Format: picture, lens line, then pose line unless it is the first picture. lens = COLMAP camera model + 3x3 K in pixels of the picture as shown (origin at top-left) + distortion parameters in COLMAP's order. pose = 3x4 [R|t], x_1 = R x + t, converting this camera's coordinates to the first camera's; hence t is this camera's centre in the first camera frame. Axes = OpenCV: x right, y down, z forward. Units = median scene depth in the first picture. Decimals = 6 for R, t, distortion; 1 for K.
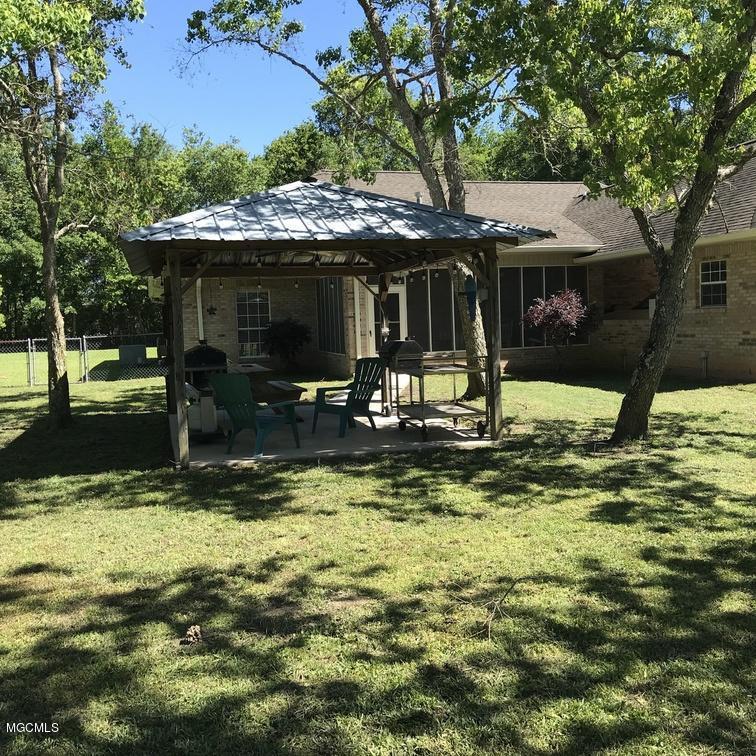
lens RADIAL K [[803.2, 0, 371.7], [0, 803.2, 376.9], [0, 0, 1]] dist [-0.000244, 0.000000]
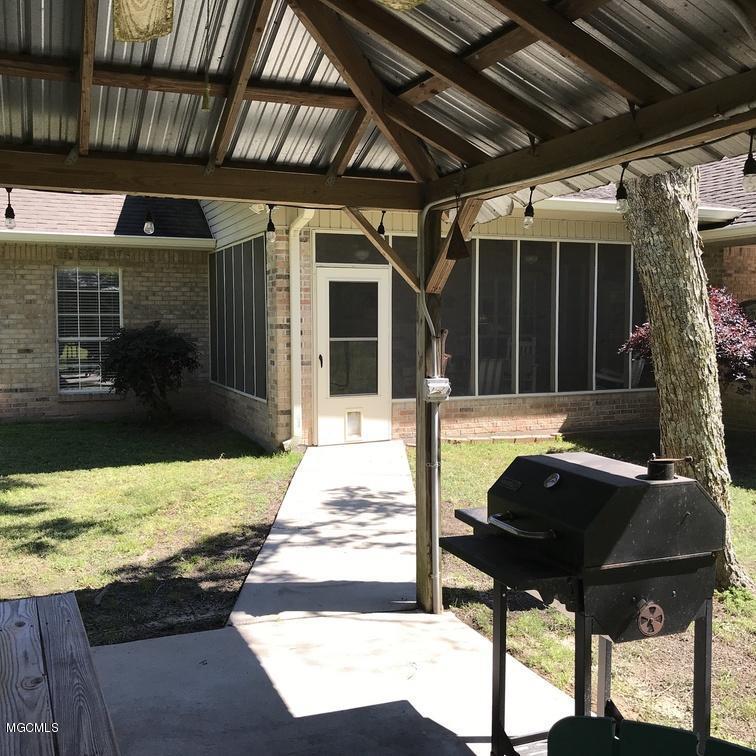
lens RADIAL K [[803.2, 0, 367.7], [0, 803.2, 375.3], [0, 0, 1]] dist [-0.000244, 0.000000]
pose [[0.990700, 0.020342, 0.134536, -0.068513], [-0.020371, 0.999792, -0.001162, -0.080267], [-0.134532, -0.001589, 0.990908, 0.899792]]
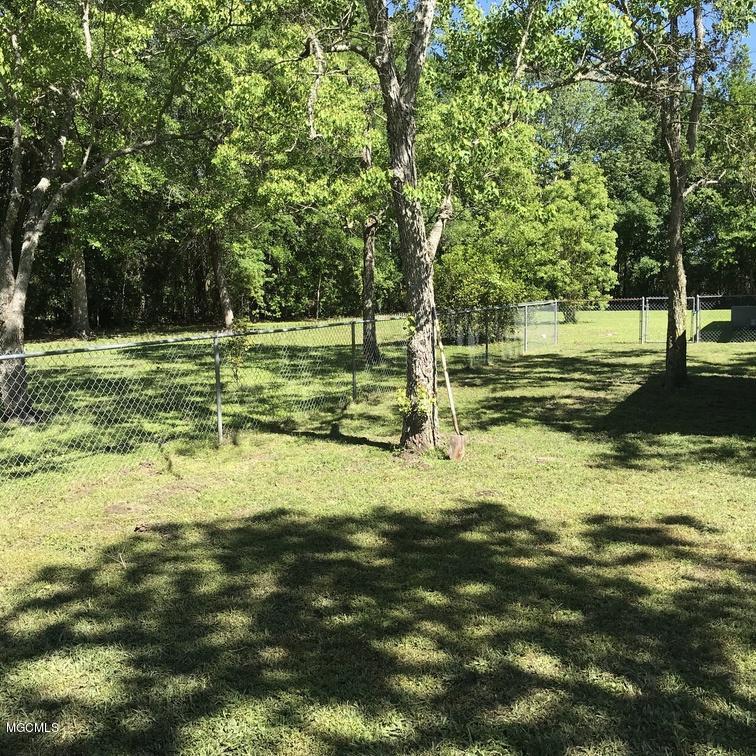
lens RADIAL K [[803.2, 0, 373.8], [0, 803.2, 378.0], [0, 0, 1]] dist [-0.000244, 0.000000]
pose [[0.756455, 0.081701, -0.648923, -0.025403], [-0.048135, 0.996431, 0.069343, 0.001779], [0.652273, -0.021219, 0.757687, -0.011101]]
